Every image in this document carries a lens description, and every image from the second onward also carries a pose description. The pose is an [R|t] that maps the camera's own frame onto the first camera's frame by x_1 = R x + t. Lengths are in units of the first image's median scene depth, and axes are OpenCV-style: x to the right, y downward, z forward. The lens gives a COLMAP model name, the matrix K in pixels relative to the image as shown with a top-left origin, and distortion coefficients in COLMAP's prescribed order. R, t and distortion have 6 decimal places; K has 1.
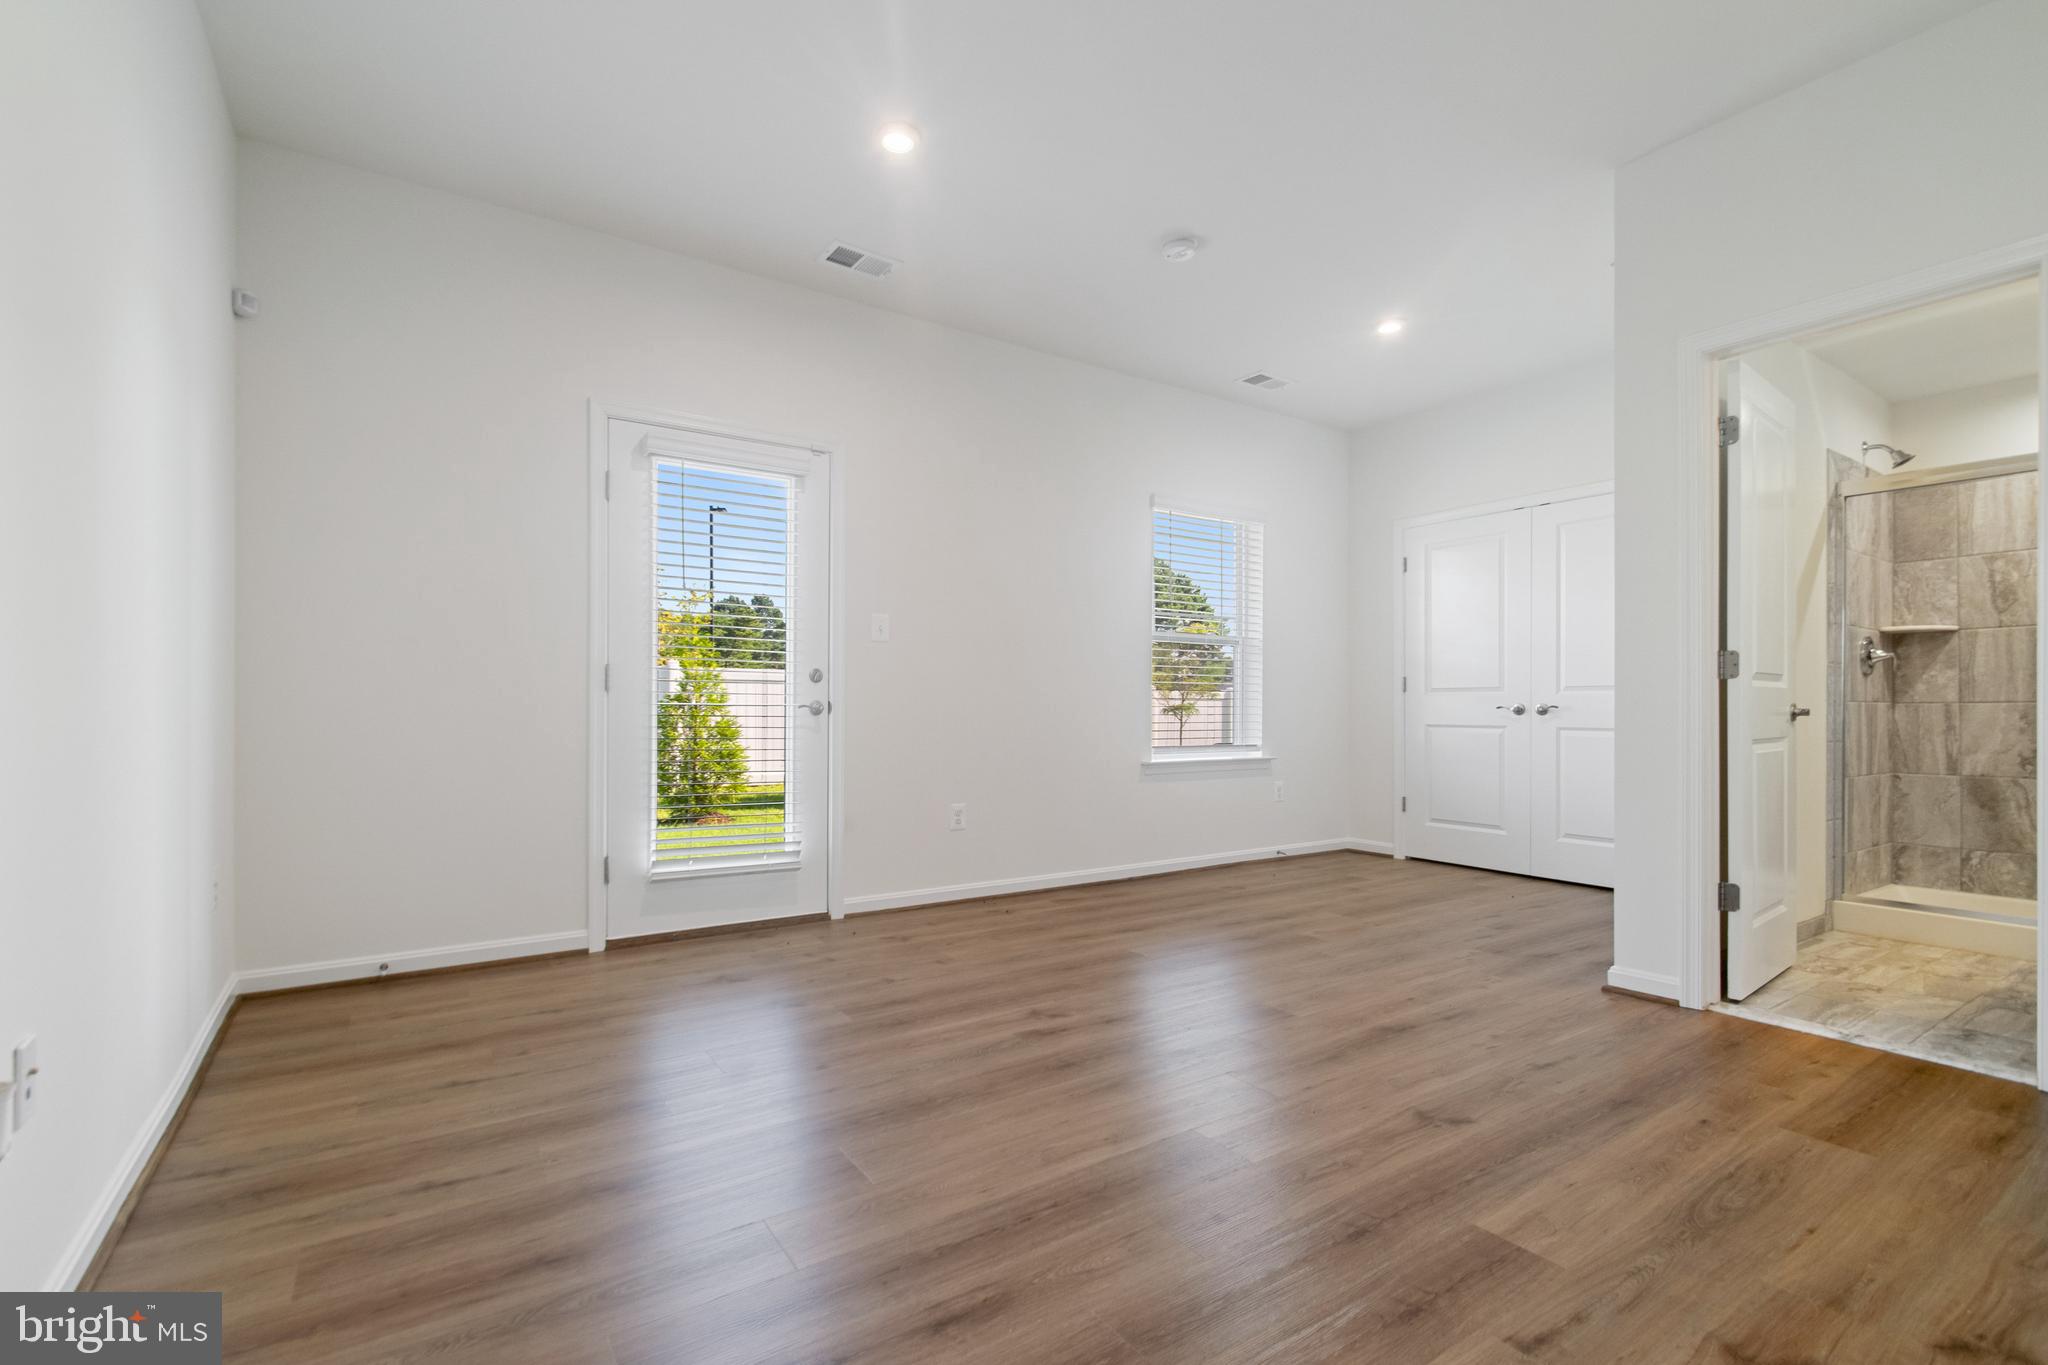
lens RADIAL K [[915.9, 0, 1007.9], [0, 915.9, 702.4], [0, 0, 1]] dist [0.001557, -0.000073]
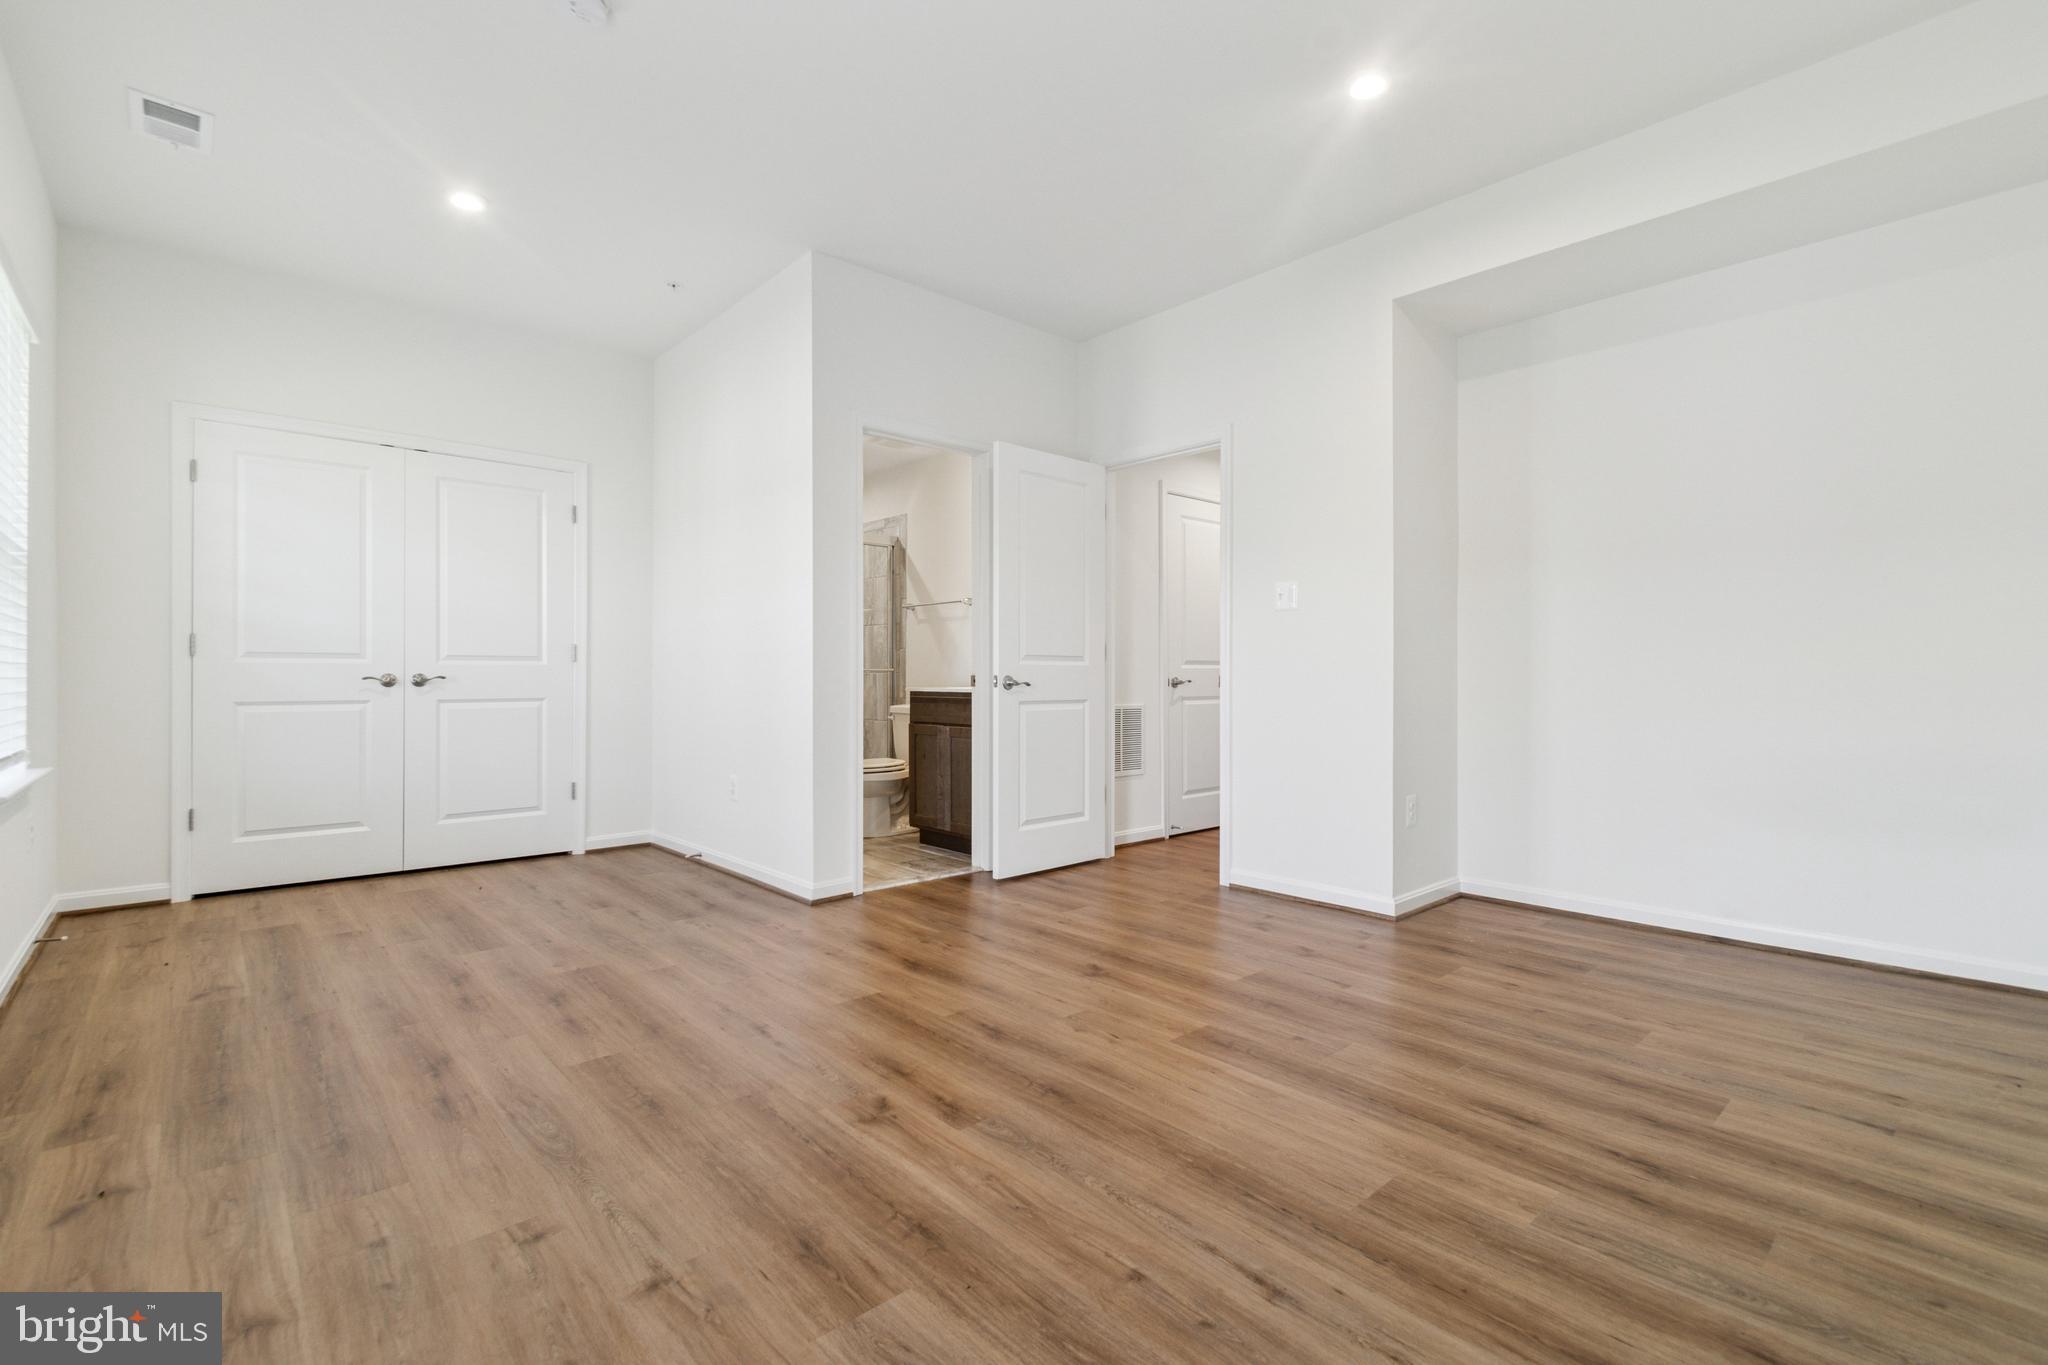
lens RADIAL K [[915.9, 0, 1007.9], [0, 915.9, 702.4], [0, 0, 1]] dist [0.001557, -0.000073]
pose [[-0.143309, -0.028294, 0.989273, -0.569950], [-0.004734, 0.999599, 0.027903, 0.002546], [-0.989667, -0.000684, -0.143386, 0.857275]]
